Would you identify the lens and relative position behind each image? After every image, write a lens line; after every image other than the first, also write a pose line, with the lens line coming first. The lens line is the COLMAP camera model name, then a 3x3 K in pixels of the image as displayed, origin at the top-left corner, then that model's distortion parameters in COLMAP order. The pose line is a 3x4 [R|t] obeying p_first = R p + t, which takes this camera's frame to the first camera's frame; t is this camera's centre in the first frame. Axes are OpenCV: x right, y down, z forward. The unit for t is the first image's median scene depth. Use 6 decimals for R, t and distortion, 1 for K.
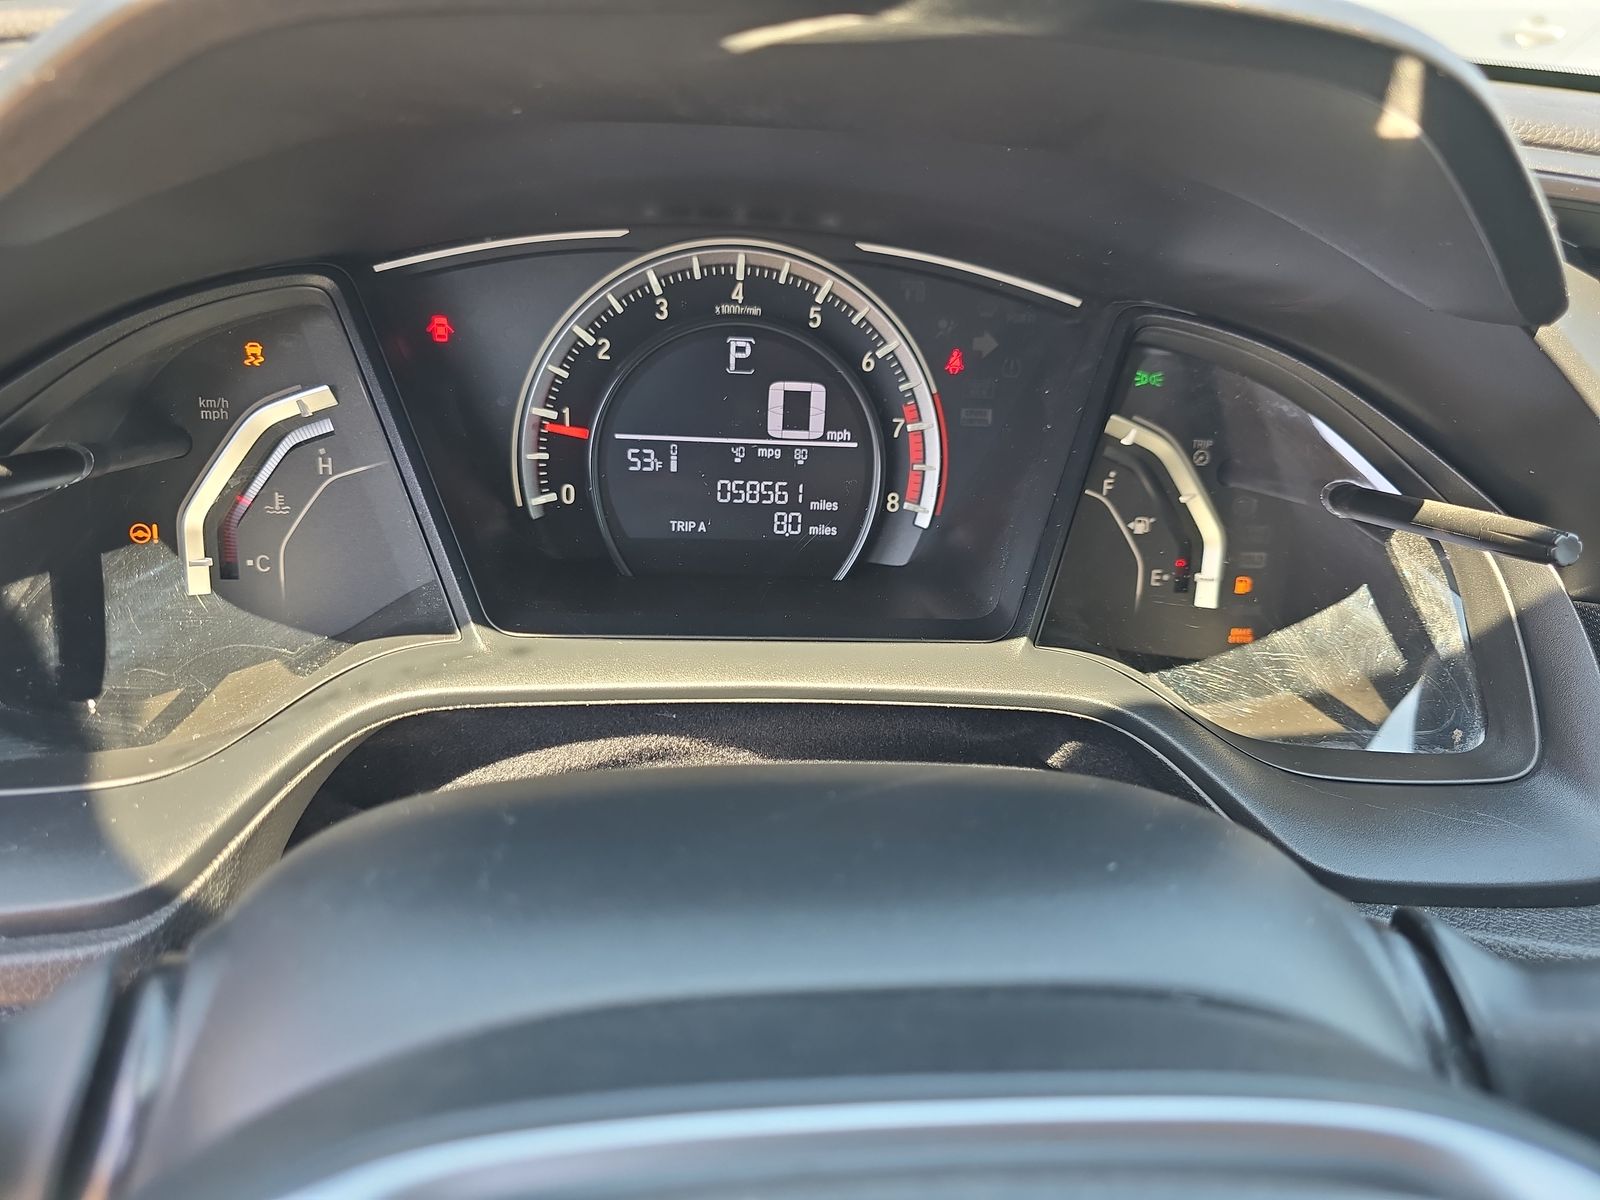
lens RADIAL K [[1116.8, 0, 800.0], [0, 1116.8, 600.0], [0, 0, 1]] dist [0.035897, -0.036335]
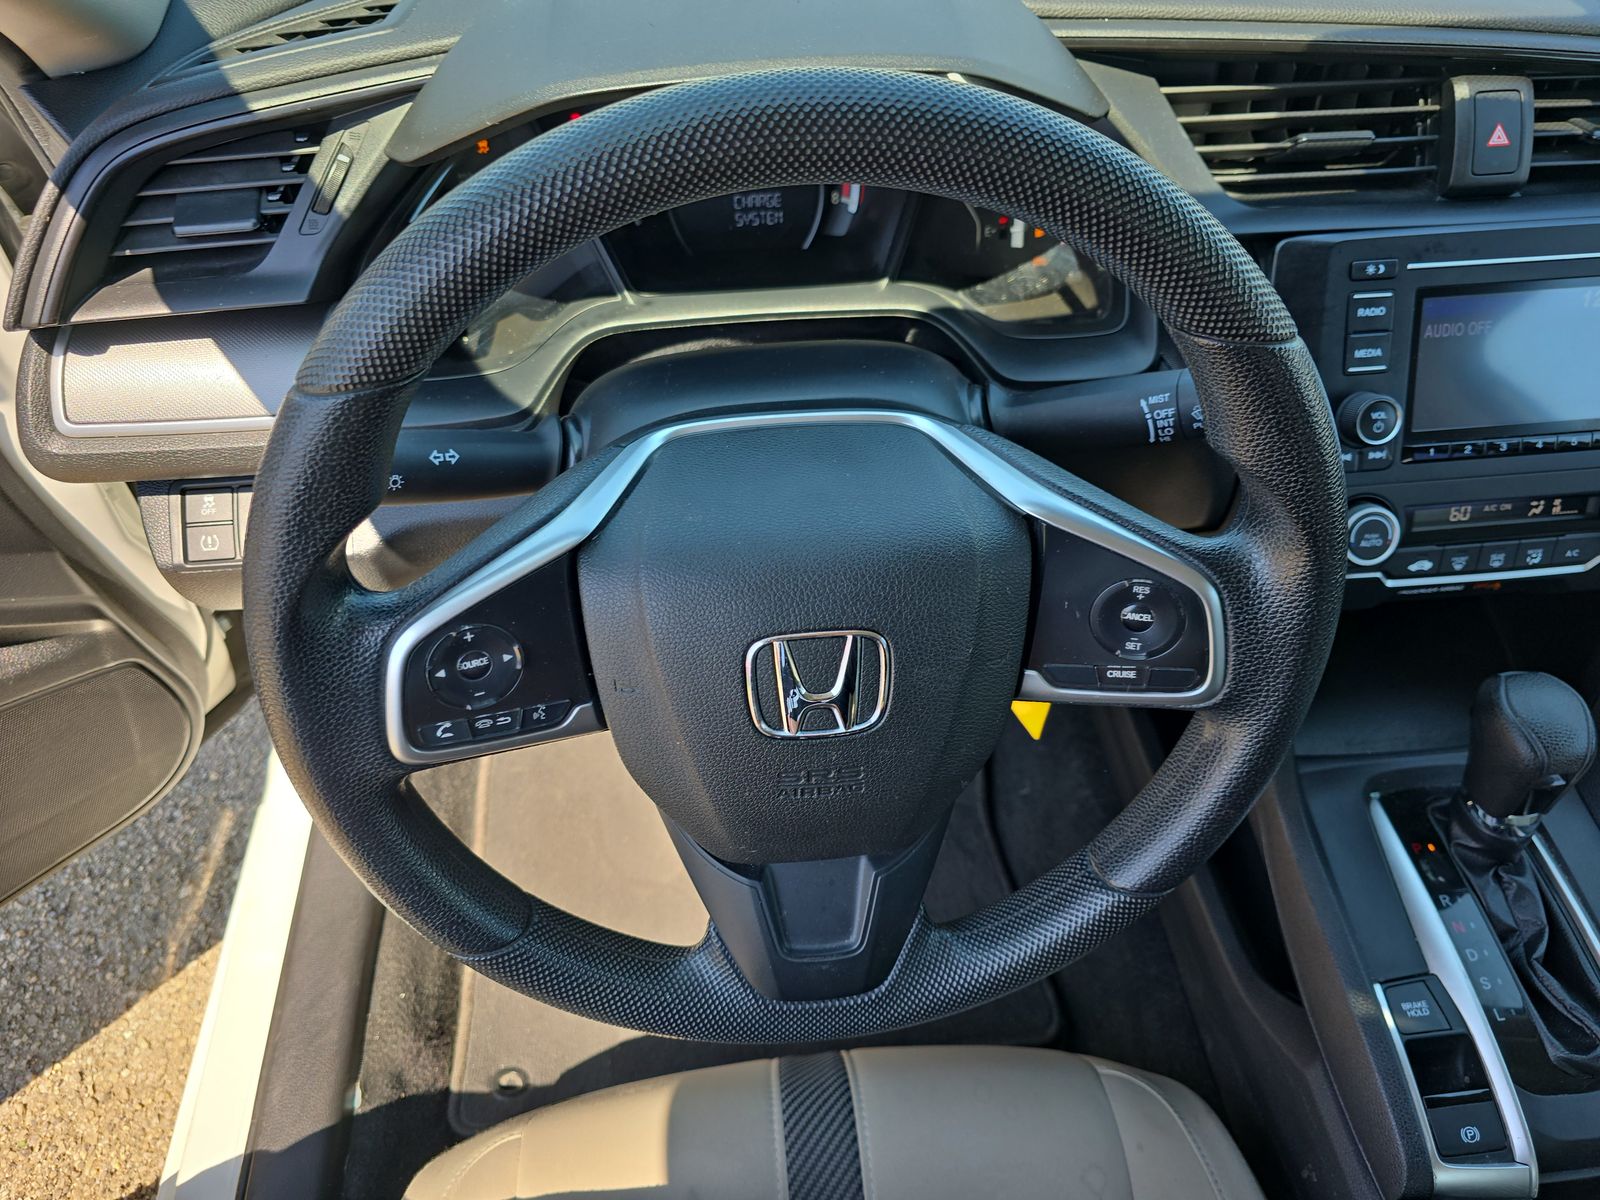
lens RADIAL K [[1116.8, 0, 800.0], [0, 1116.8, 600.0], [0, 0, 1]] dist [0.035897, -0.036335]
pose [[0.996508, -0.049604, -0.067172, 0.153252], [0.069110, 0.941426, 0.330062, -0.103409], [0.046865, -0.333552, 0.941566, -1.170361]]
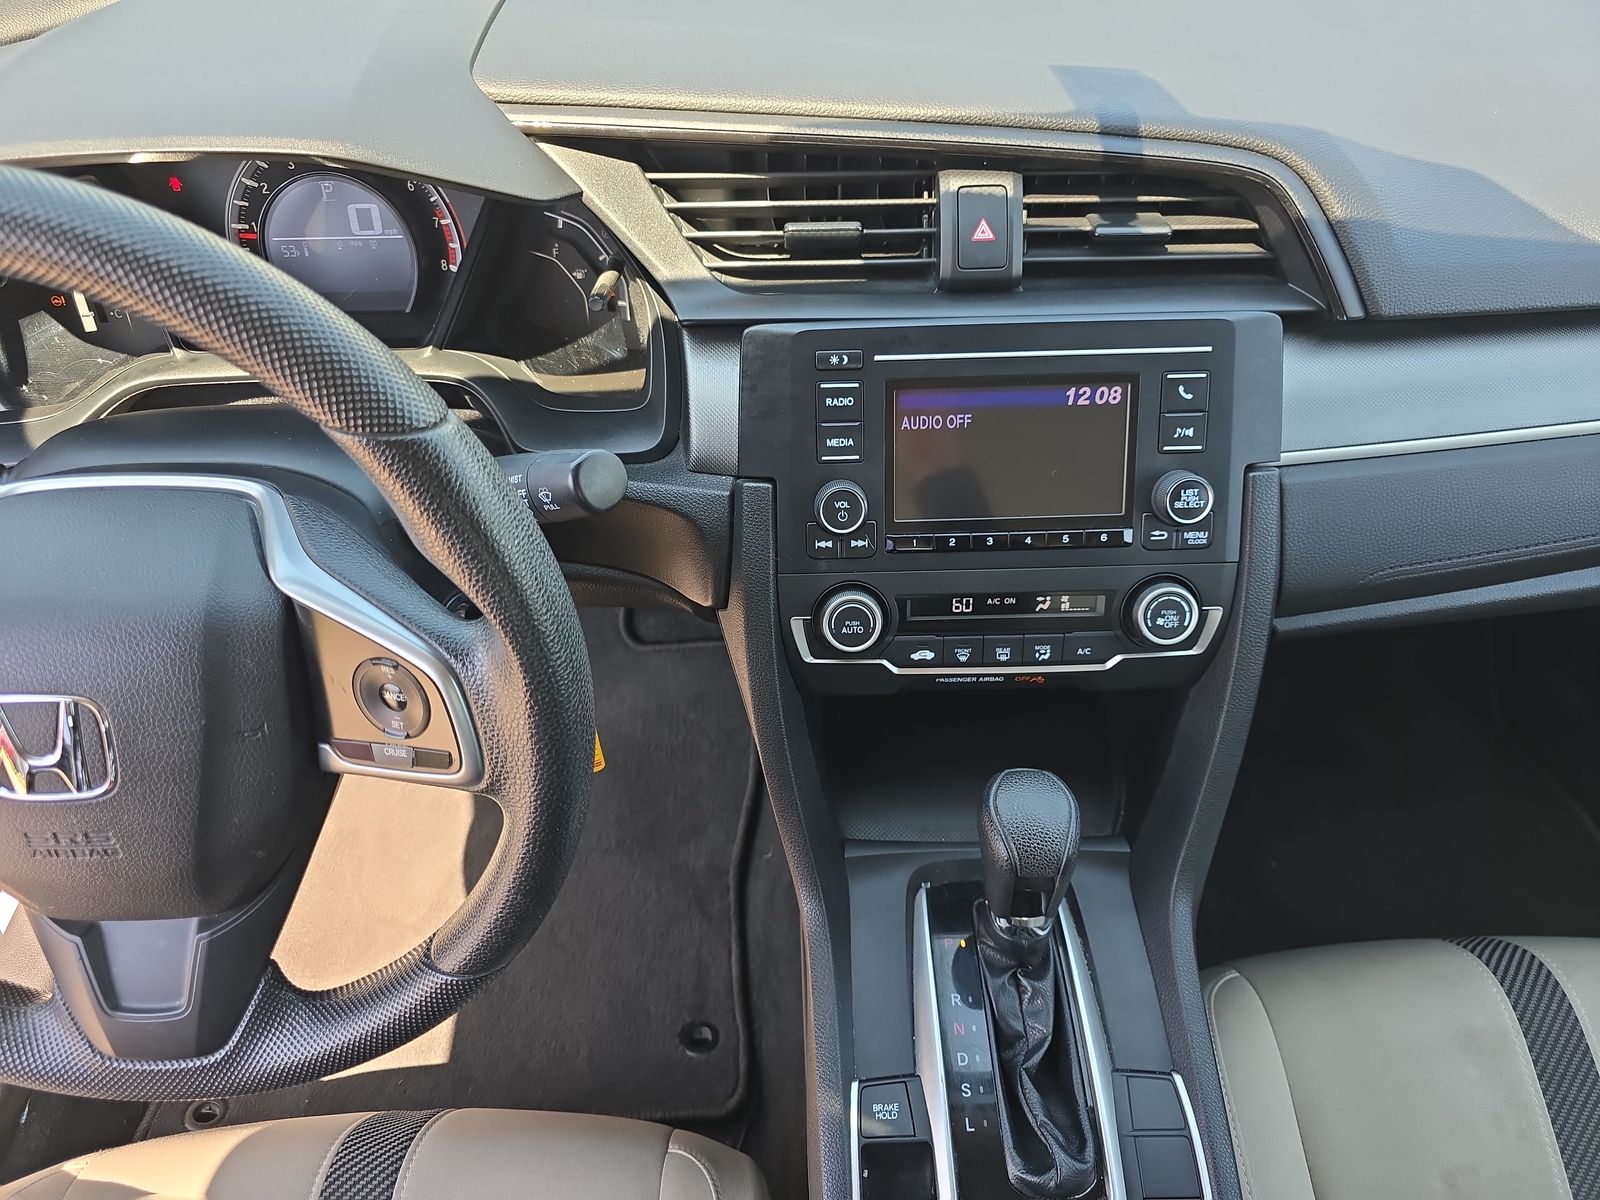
lens RADIAL K [[1084.6, 0, 800.0], [0, 1084.6, 600.0], [0, 0, 1]] dist [0.064239, -0.068963]
pose [[0.991241, 0.000156, -0.132068, 1.188184], [0.038739, 0.955667, 0.291889, -0.086291], [0.126259, -0.294449, 0.947290, -1.029080]]
